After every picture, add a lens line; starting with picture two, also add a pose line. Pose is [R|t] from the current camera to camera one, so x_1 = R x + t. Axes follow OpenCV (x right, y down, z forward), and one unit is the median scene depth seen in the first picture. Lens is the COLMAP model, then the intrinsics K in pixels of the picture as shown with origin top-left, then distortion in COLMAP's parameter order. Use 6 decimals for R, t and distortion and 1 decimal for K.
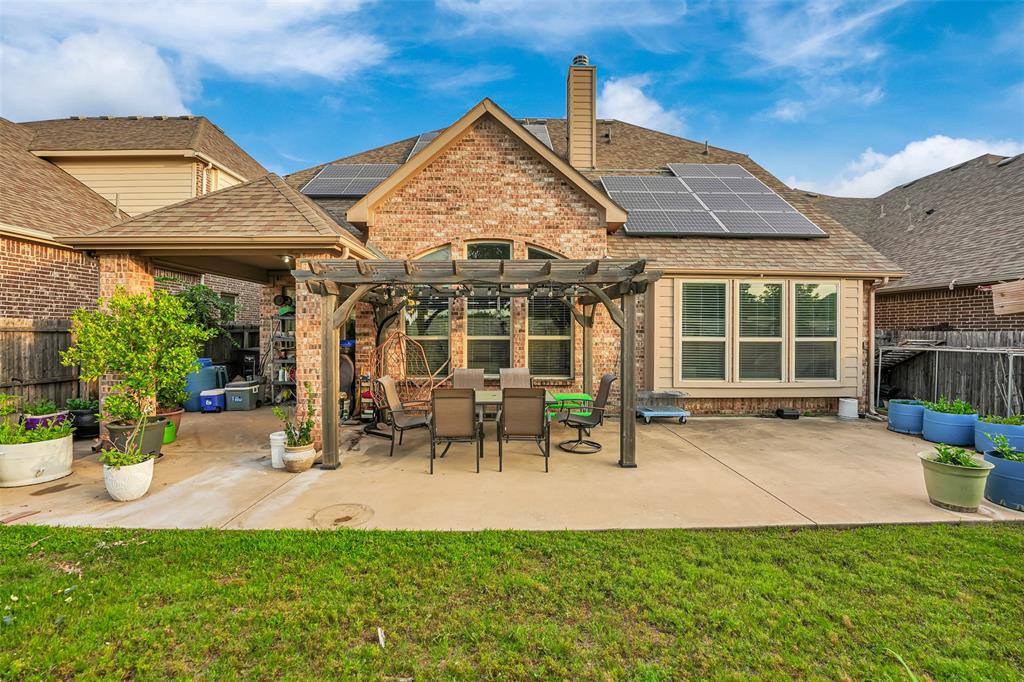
lens RADIAL K [[424.2, 0, 512.4], [0, 424.2, 340.7], [0, 0, 1]] dist [-0.002301, -0.000031]
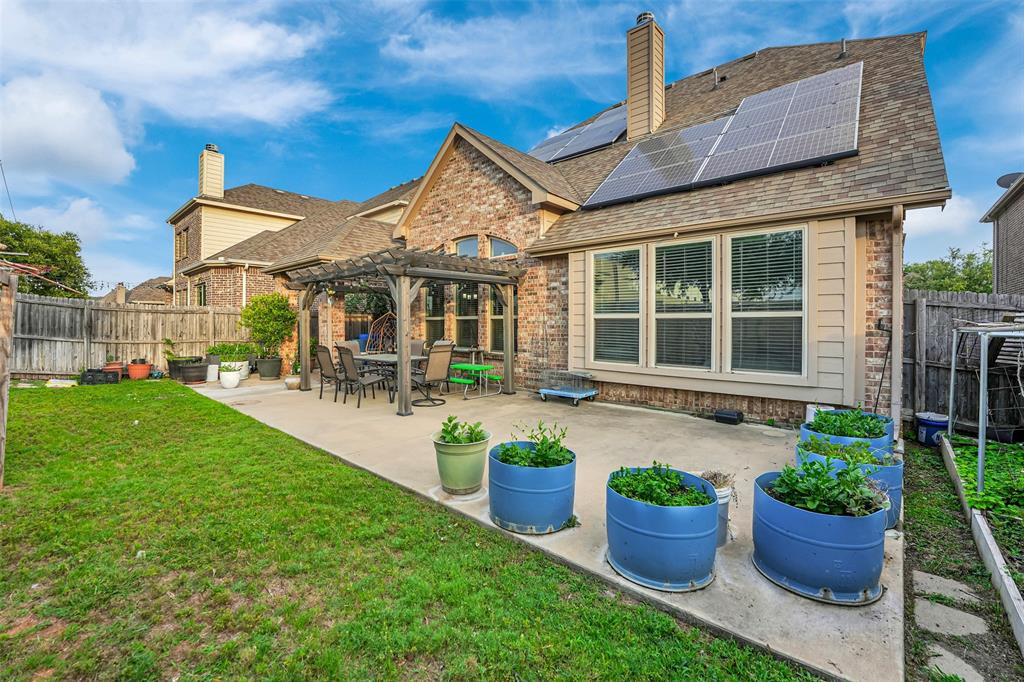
lens RADIAL K [[424.2, 0, 492.6], [0, 424.2, 324.4], [0, 0, 1]] dist [-0.002301, -0.000031]
pose [[0.716696, 0.000339, -0.697386, 0.854255], [-0.003586, 0.999988, -0.003200, 0.016902], [0.697376, 0.004794, 0.716689, 0.185860]]
